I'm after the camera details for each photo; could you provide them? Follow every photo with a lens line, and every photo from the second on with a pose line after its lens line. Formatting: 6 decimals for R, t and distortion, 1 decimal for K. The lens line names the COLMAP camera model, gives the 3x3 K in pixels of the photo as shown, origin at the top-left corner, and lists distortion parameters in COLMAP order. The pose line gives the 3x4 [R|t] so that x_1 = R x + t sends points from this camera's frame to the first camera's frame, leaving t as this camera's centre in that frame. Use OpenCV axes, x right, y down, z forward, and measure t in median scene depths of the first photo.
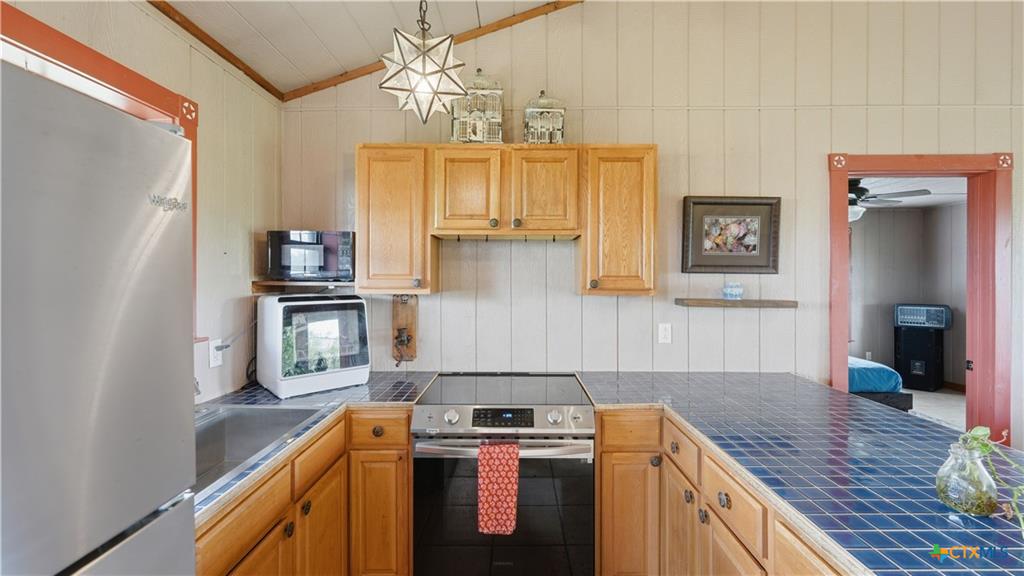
lens RADIAL K [[417.5, 0, 508.5], [0, 417.5, 278.1], [0, 0, 1]] dist [-0.001224, 0.000843]
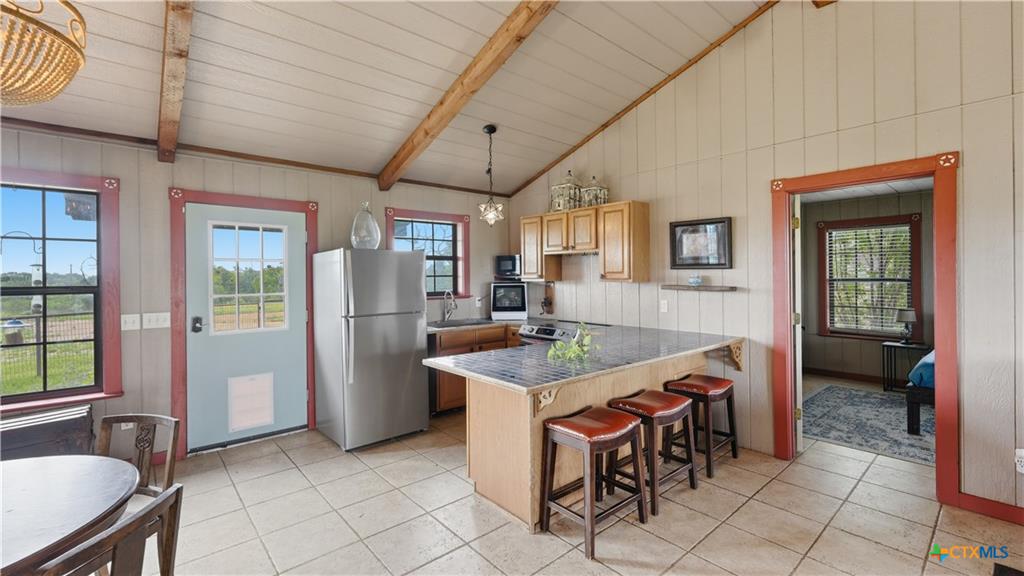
lens RADIAL K [[432.6, 0, 510.9], [0, 432.6, 277.9], [0, 0, 1]] dist [-0.000349, -0.001927]
pose [[0.666569, -0.004484, -0.745429, 1.265125], [0.009552, 0.999951, 0.002527, 0.011608], [0.745382, -0.008805, 0.666580, -0.598531]]
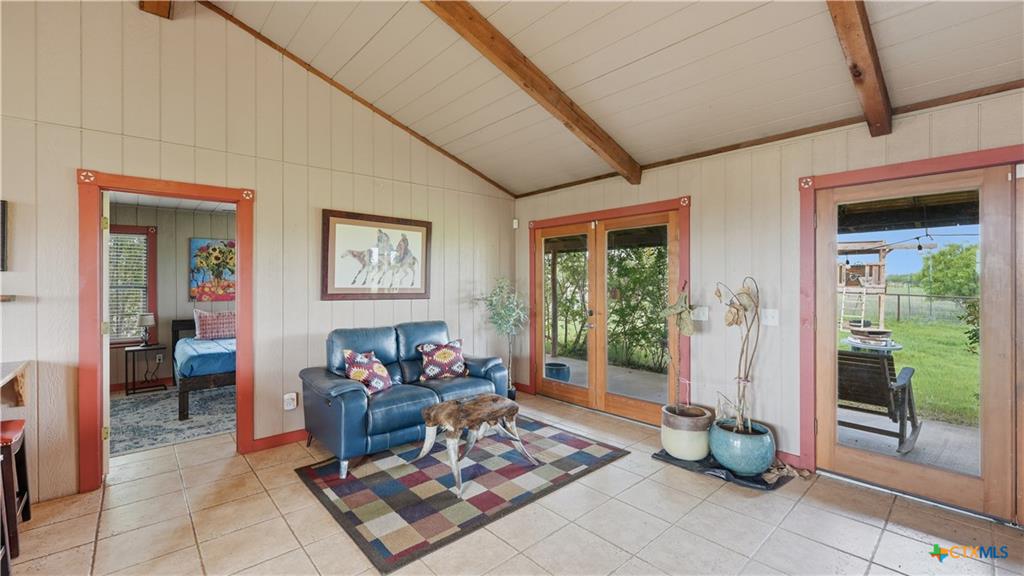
lens RADIAL K [[424.9, 0, 515.2], [0, 424.9, 279.4], [0, 0, 1]] dist [-0.002828, 0.000746]
pose [[0.734647, -0.003571, 0.678440, 0.868248], [0.006252, 0.999979, -0.001506, 0.022129], [-0.678420, 0.005348, 0.734654, -0.714248]]
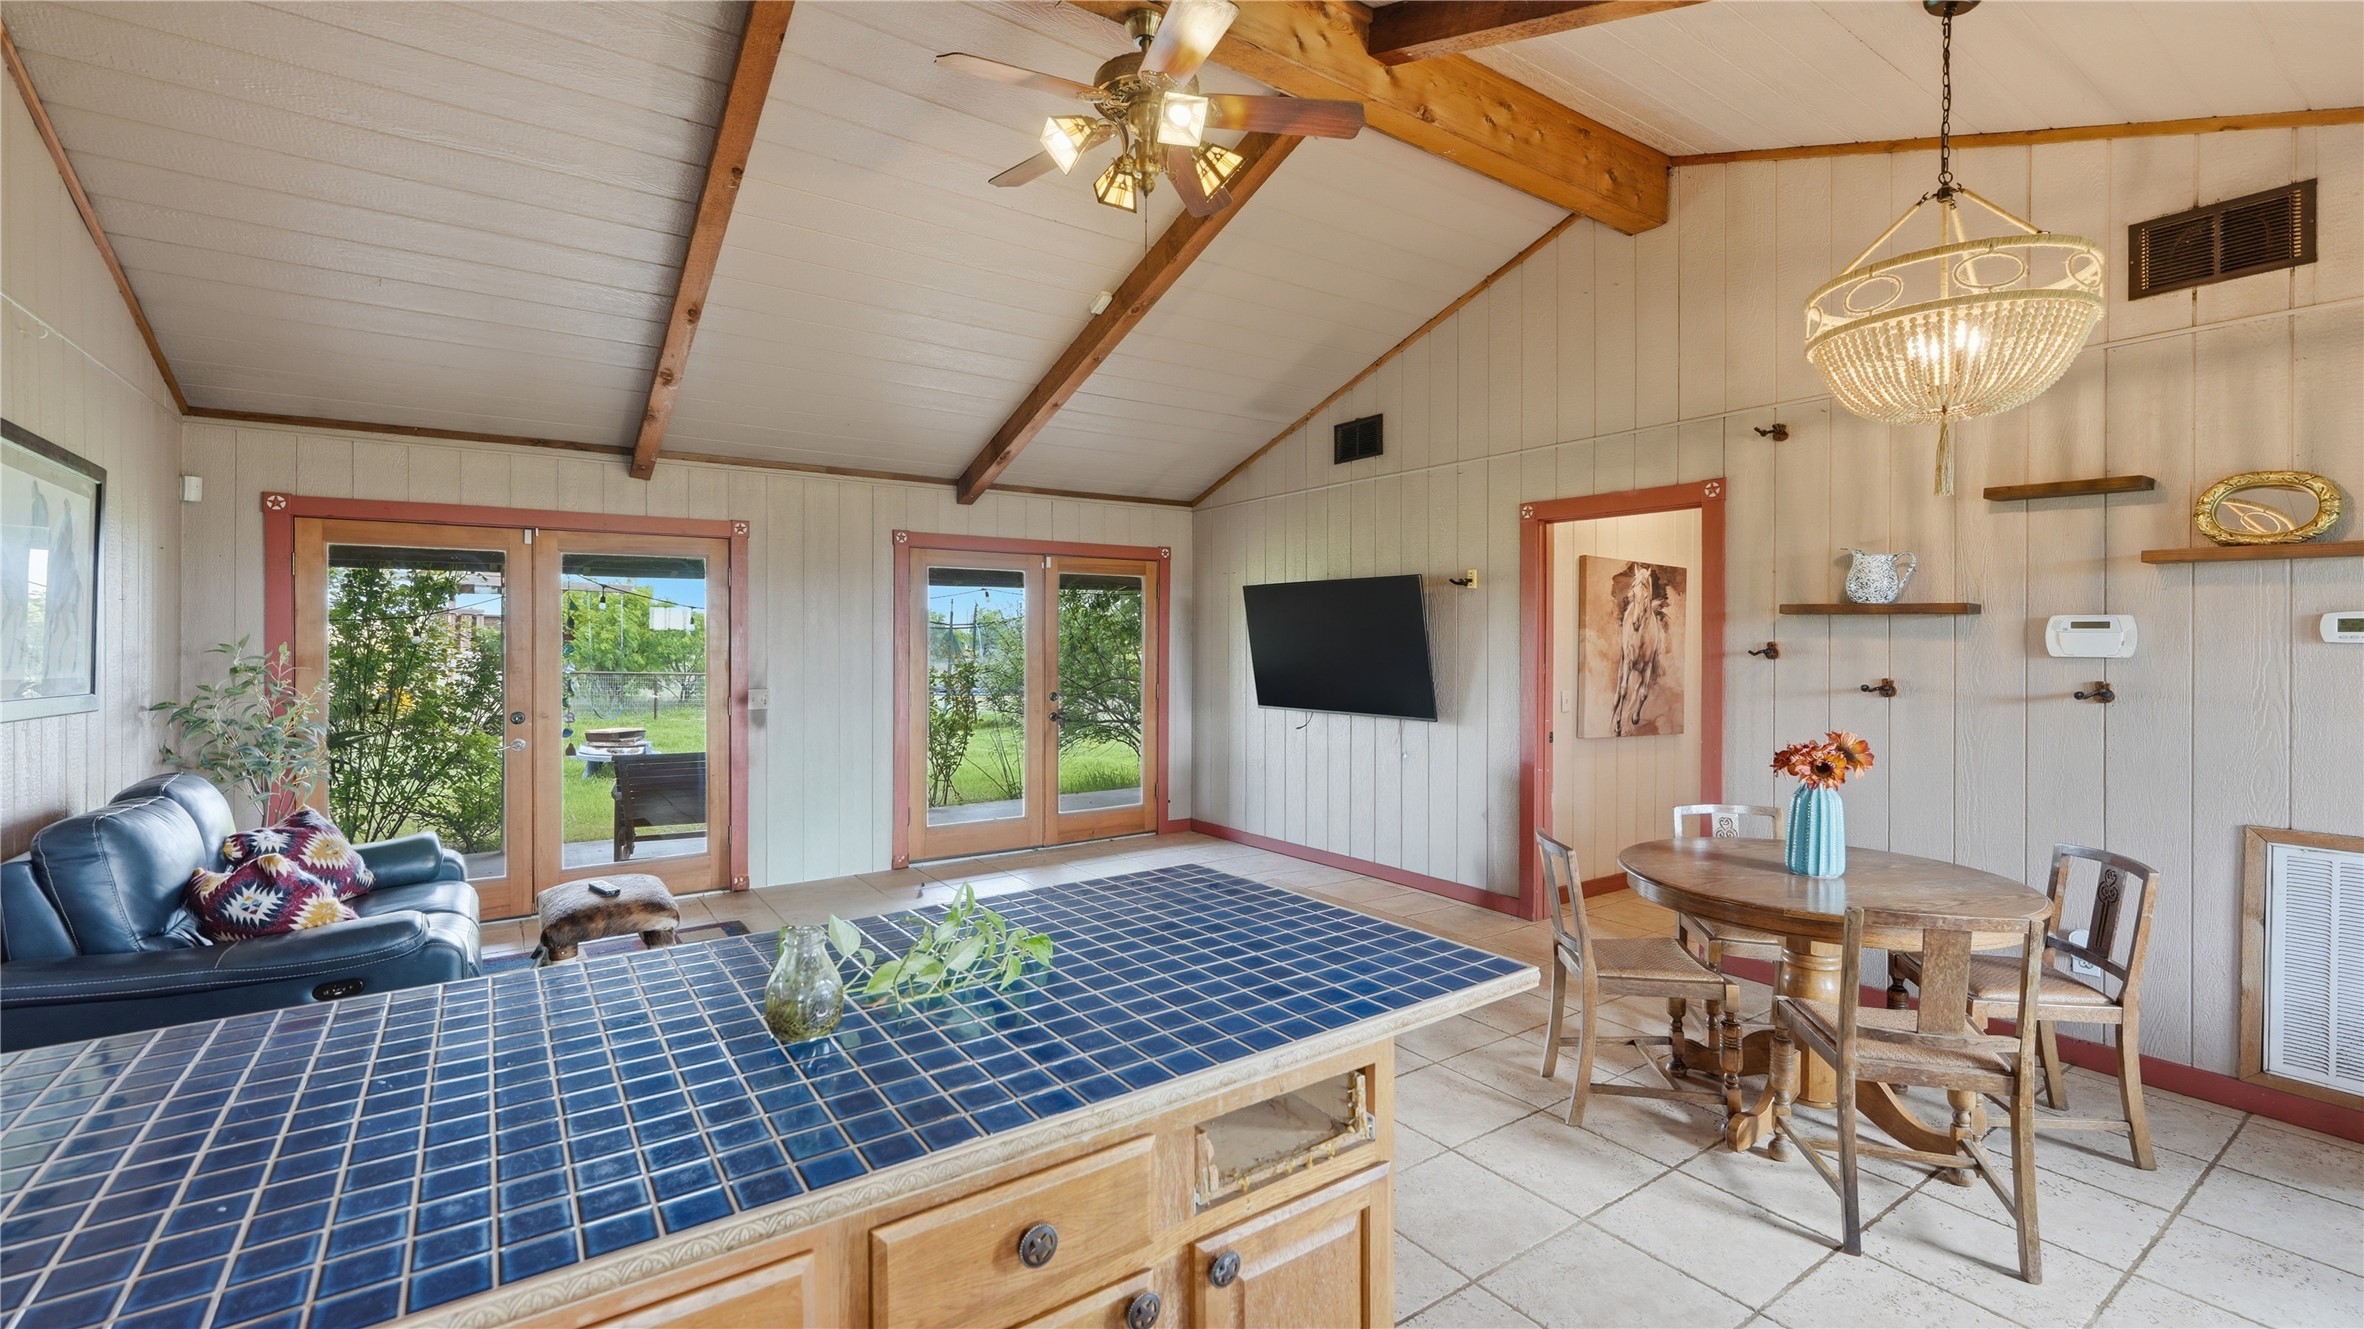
lens RADIAL K [[980.9, 0, 1192.7], [0, 980.9, 636.5], [0, 0, 1]] dist [-0.002828, 0.000746]
pose [[-0.601230, 0.004552, 0.799063, -0.106958], [-0.003634, 0.999958, -0.008430, 0.011177], [-0.799068, -0.007972, -0.601188, 0.596111]]
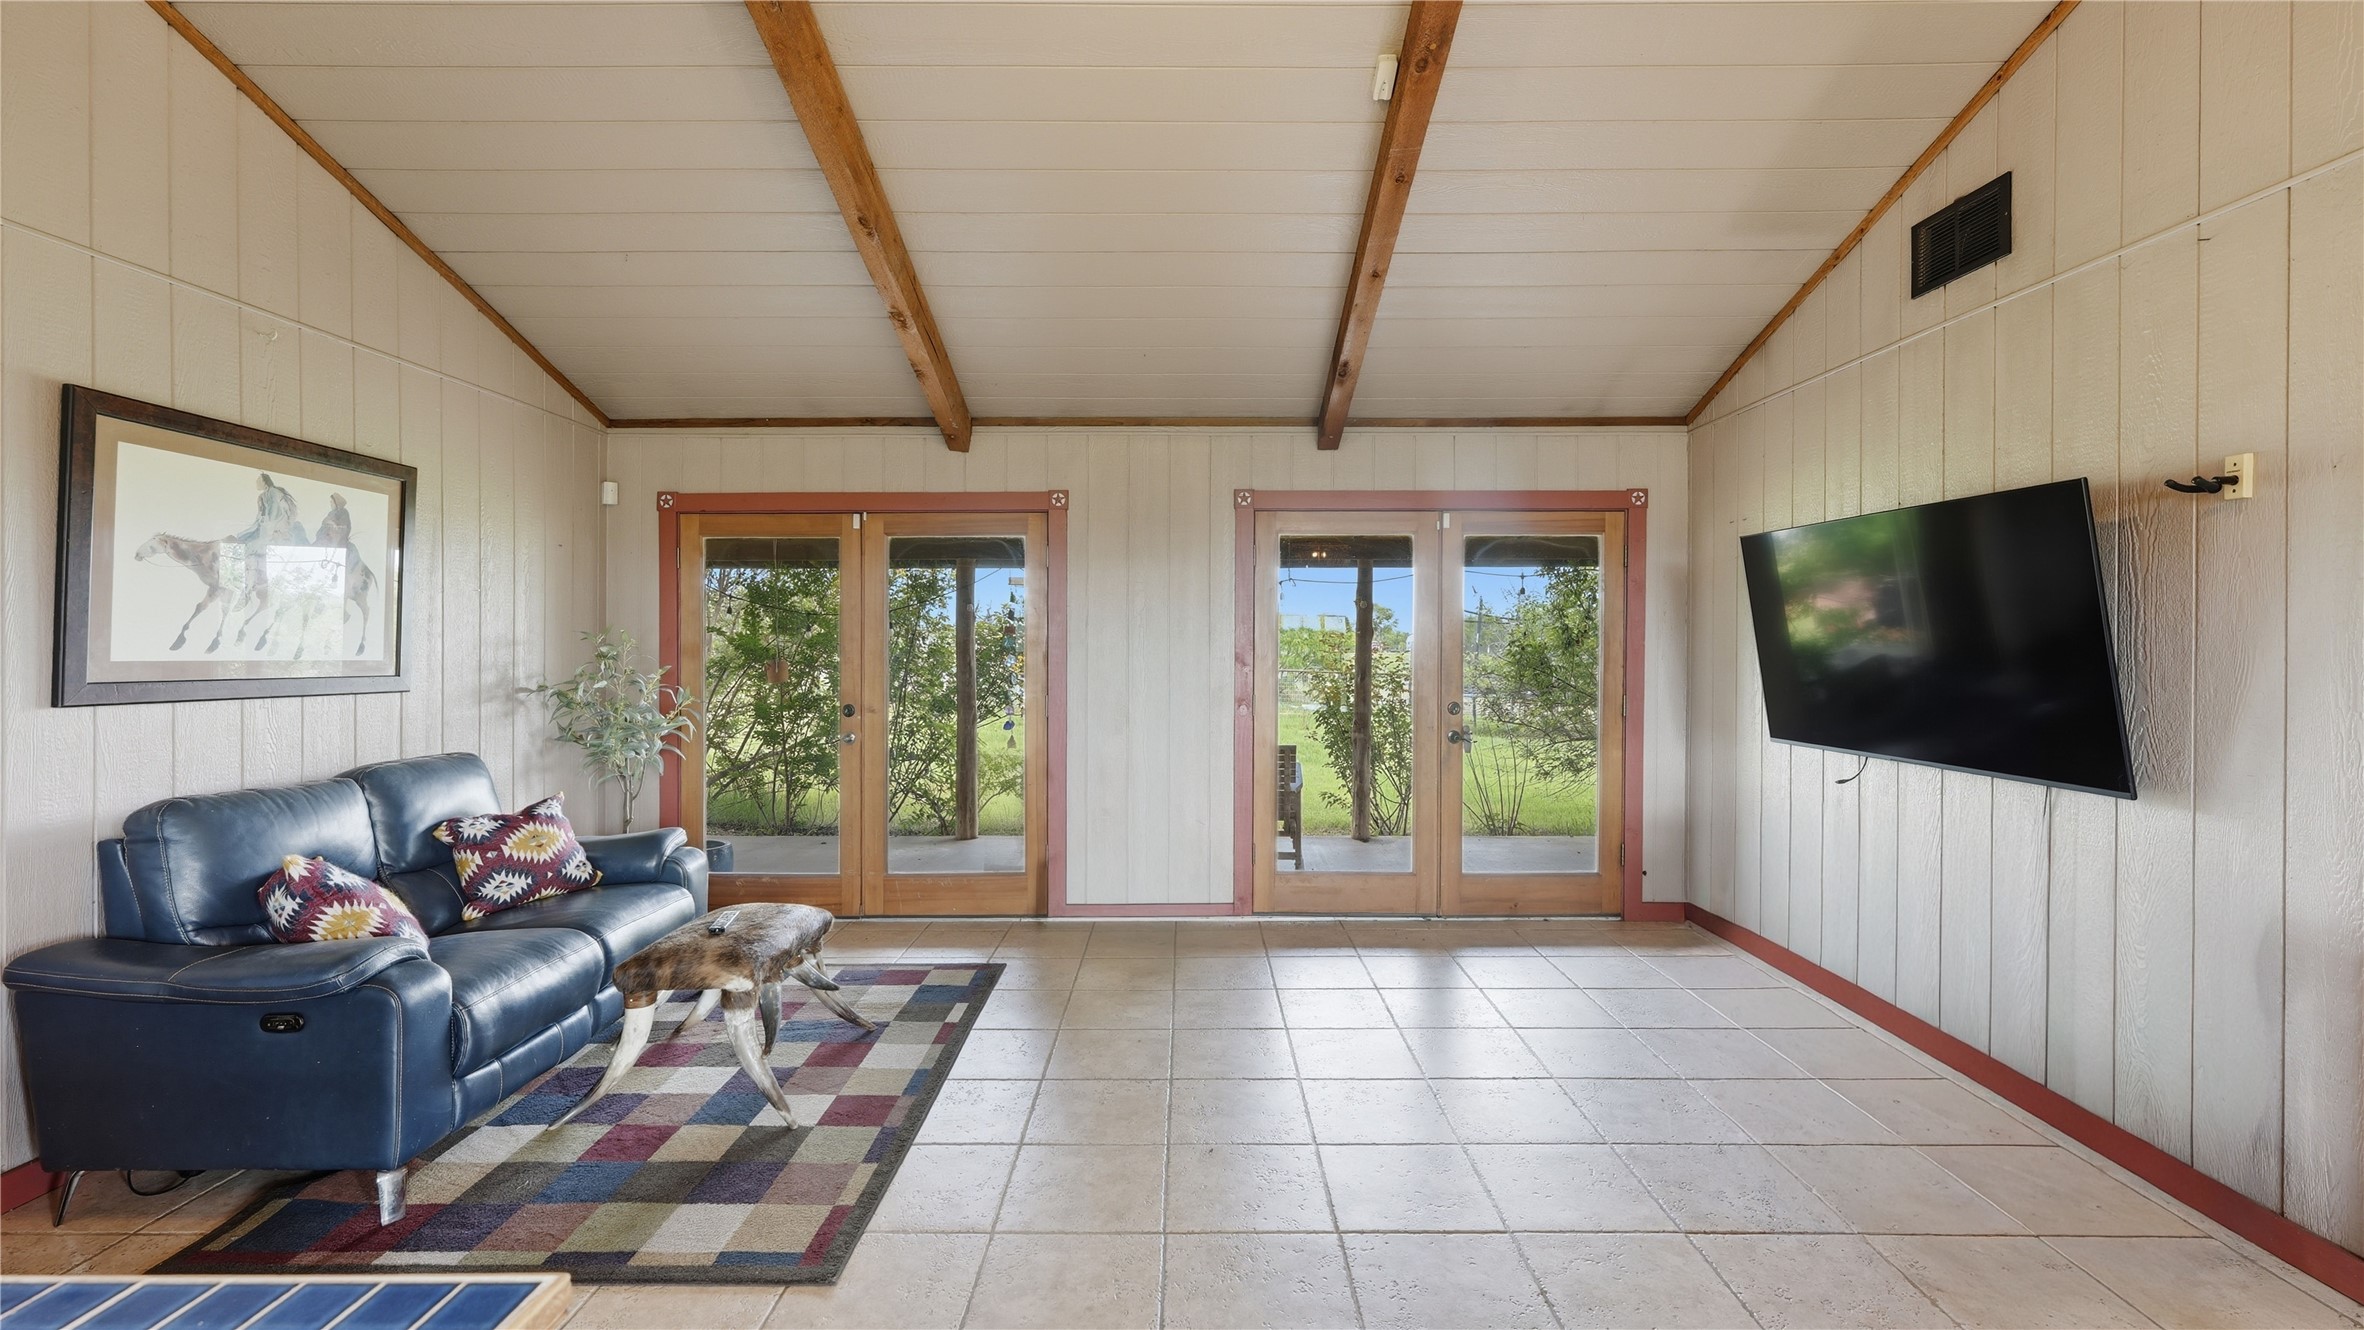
lens RADIAL K [[980.9, 0, 1193.1], [0, 980.9, 646.0], [0, 0, 1]] dist [-0.002828, 0.000746]
pose [[-0.013246, -0.009653, 0.999866, 0.348547], [-0.000578, 0.999953, 0.009646, 0.018355], [-0.999912, -0.000450, -0.013251, -0.222132]]
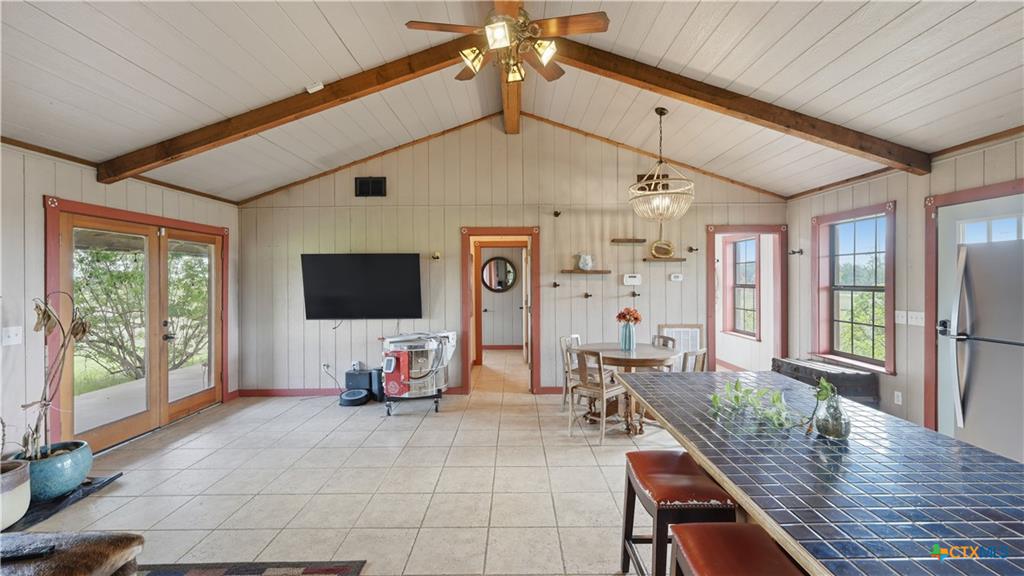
lens RADIAL K [[417.5, 0, 516.8], [0, 417.5, 280.6], [0, 0, 1]] dist [-0.001224, 0.000843]
pose [[-0.999878, 0.006768, -0.014098, 0.918308], [0.006793, 0.999975, -0.001768, -0.002795], [0.014085, -0.001864, -0.999899, 1.017441]]
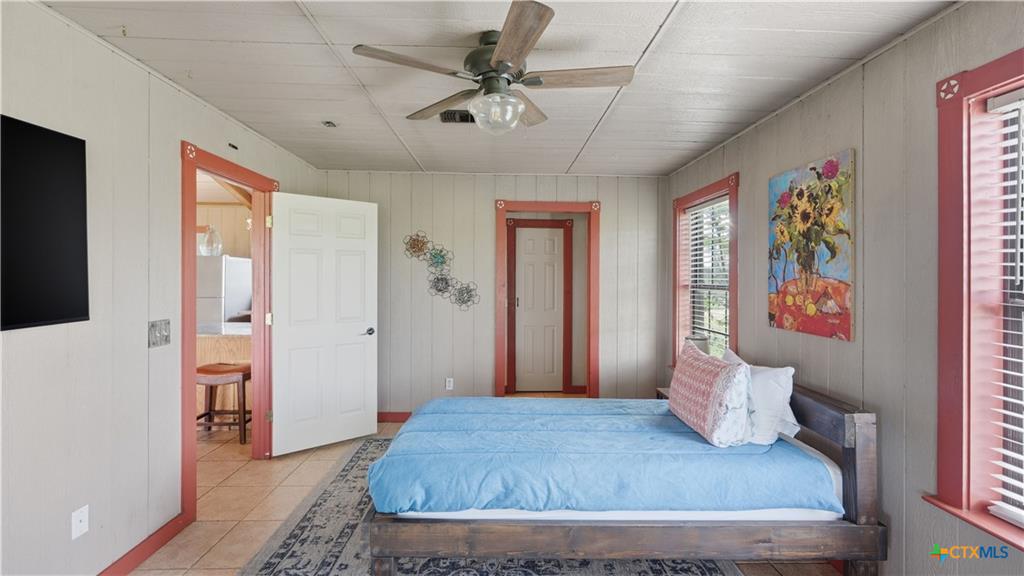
lens RADIAL K [[417.5, 0, 513.6], [0, 417.5, 273.7], [0, 0, 1]] dist [-0.001224, 0.000843]
pose [[0.049362, -0.010064, -0.998730, 2.250264], [-0.002733, 0.999944, -0.010211, 0.017313], [0.998777, 0.003234, 0.049332, 1.826559]]
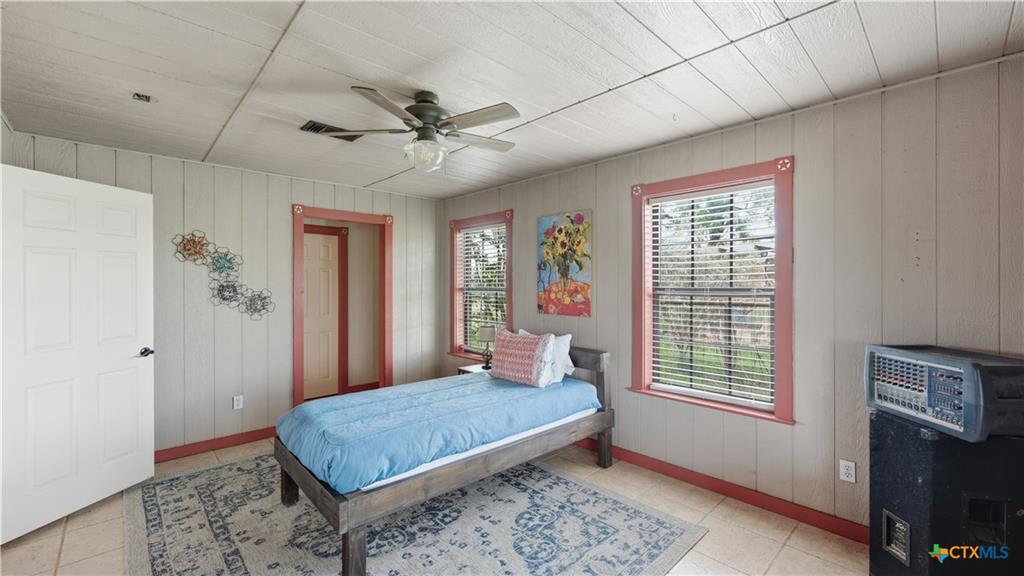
lens RADIAL K [[417.5, 0, 501.4], [0, 417.5, 281.0], [0, 0, 1]] dist [-0.001224, 0.000843]
pose [[0.688589, -0.007864, -0.725109, 2.316618], [0.007720, 0.999964, -0.003513, 0.016018], [0.725110, -0.003179, 0.688625, 1.266939]]
